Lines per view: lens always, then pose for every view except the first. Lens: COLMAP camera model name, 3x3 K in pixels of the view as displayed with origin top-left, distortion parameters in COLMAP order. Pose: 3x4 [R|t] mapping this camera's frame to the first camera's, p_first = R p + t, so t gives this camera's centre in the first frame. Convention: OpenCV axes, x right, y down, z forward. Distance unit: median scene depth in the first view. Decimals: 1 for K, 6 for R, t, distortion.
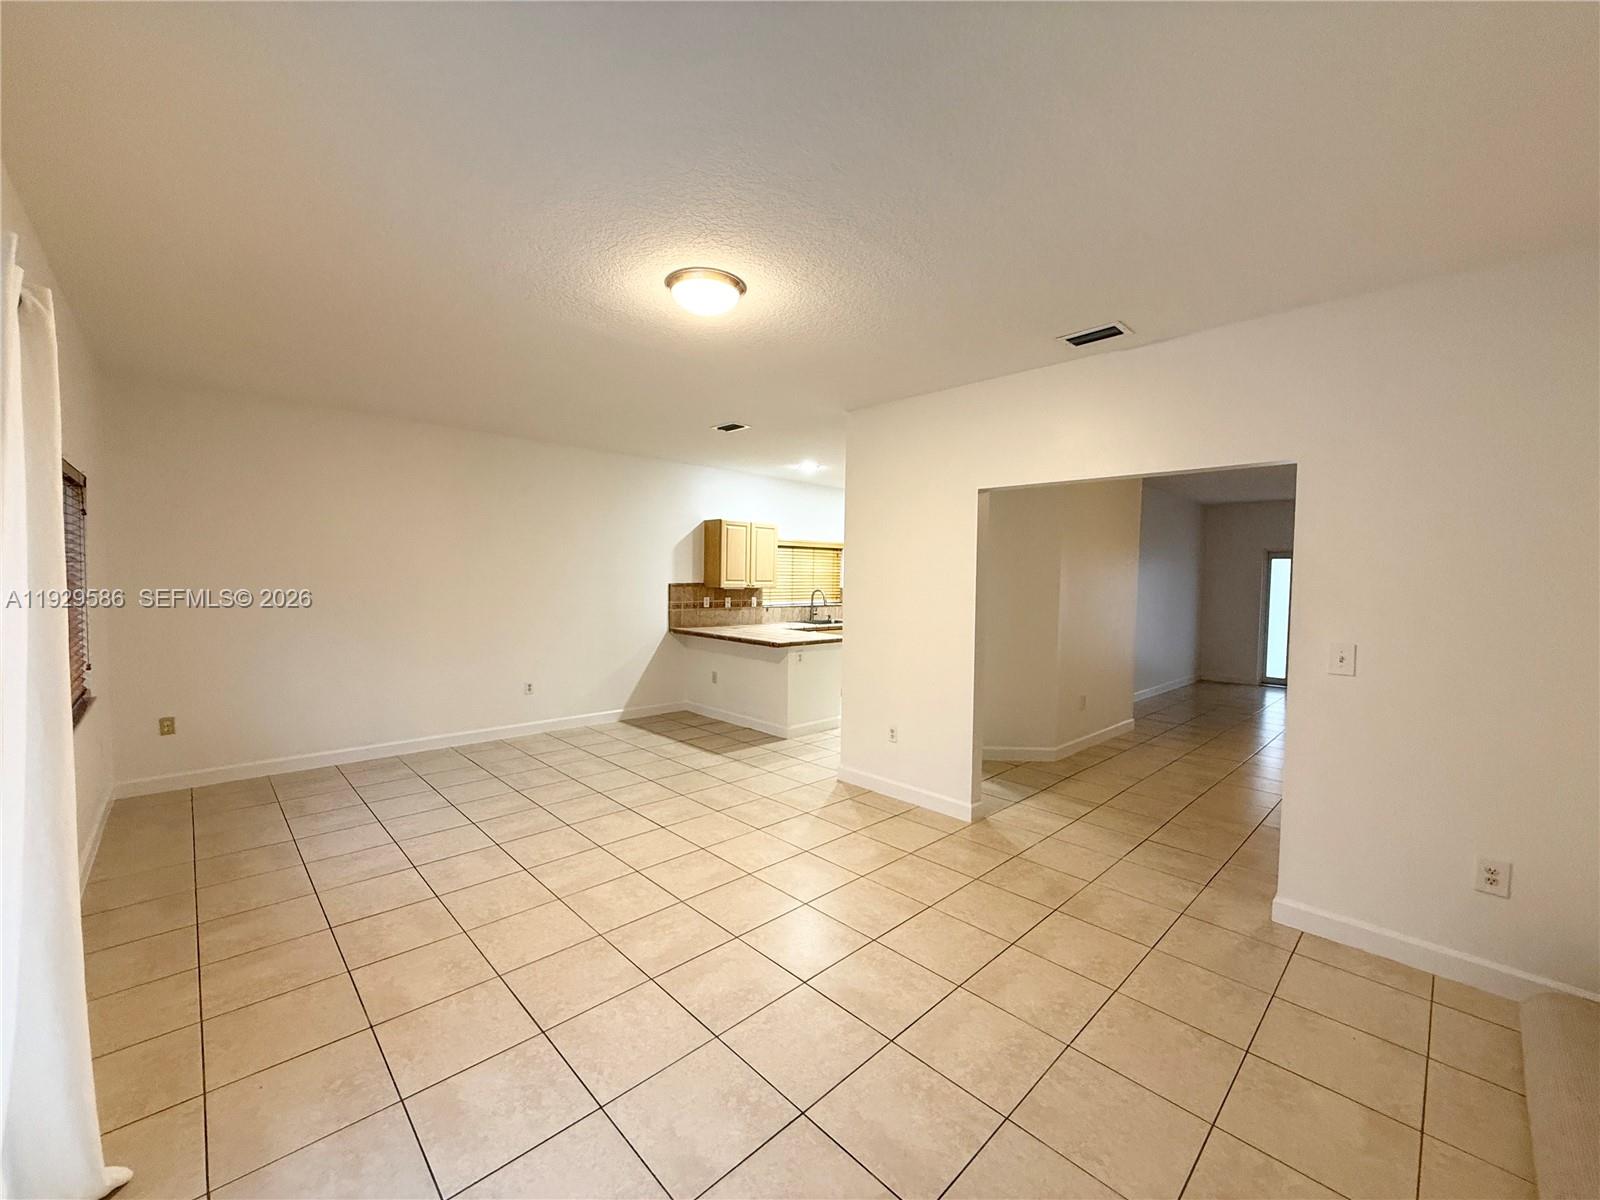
lens RADIAL K [[638.2, 0, 795.1], [0, 638.2, 594.9], [0, 0, 1]] dist [0.000075, -0.000151]
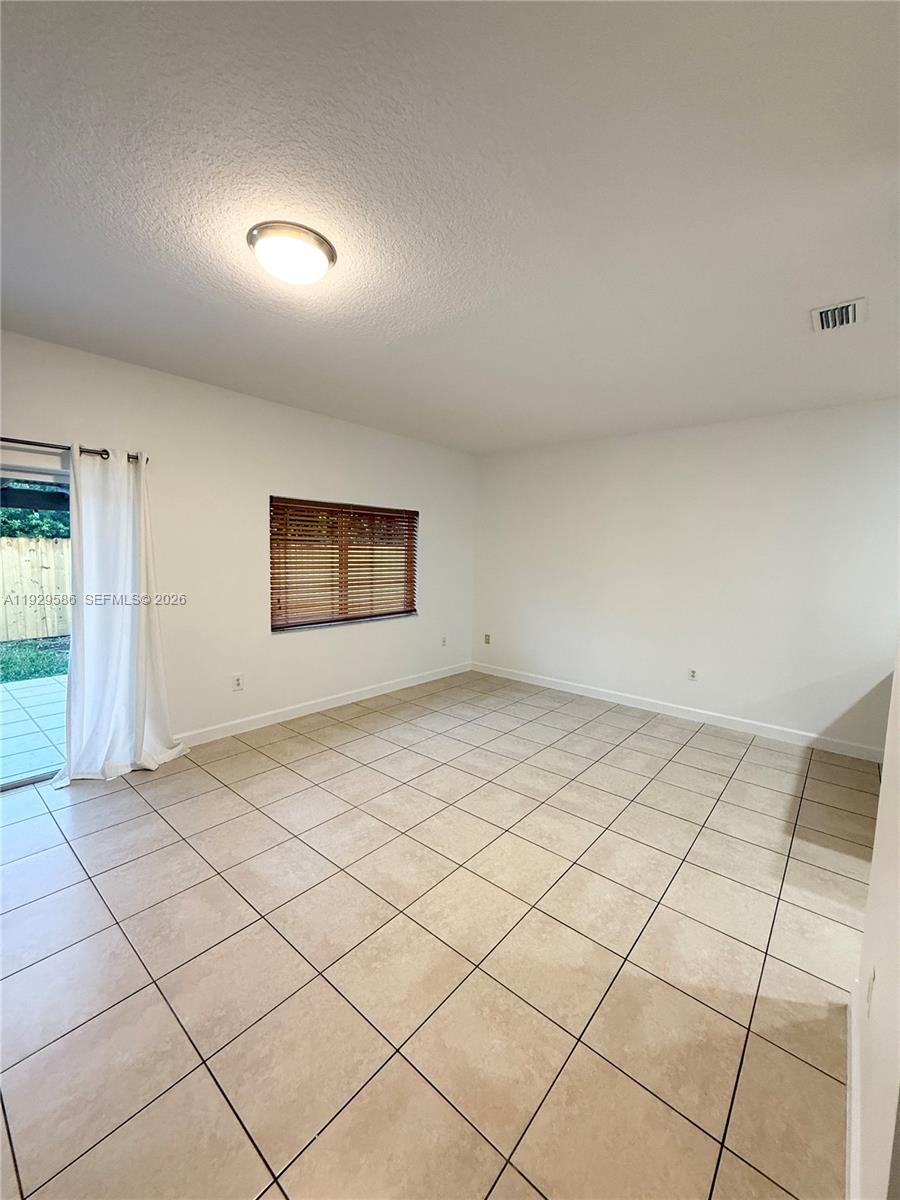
lens RADIAL K [[478.7, 0, 449.3], [0, 478.7, 598.1], [0, 0, 1]] dist [0.000075, -0.000151]
pose [[0.099650, 0.083545, -0.991509, 0.252192], [-0.048253, 0.995702, 0.079048, -0.013620], [0.993852, 0.039966, 0.103253, 0.467651]]
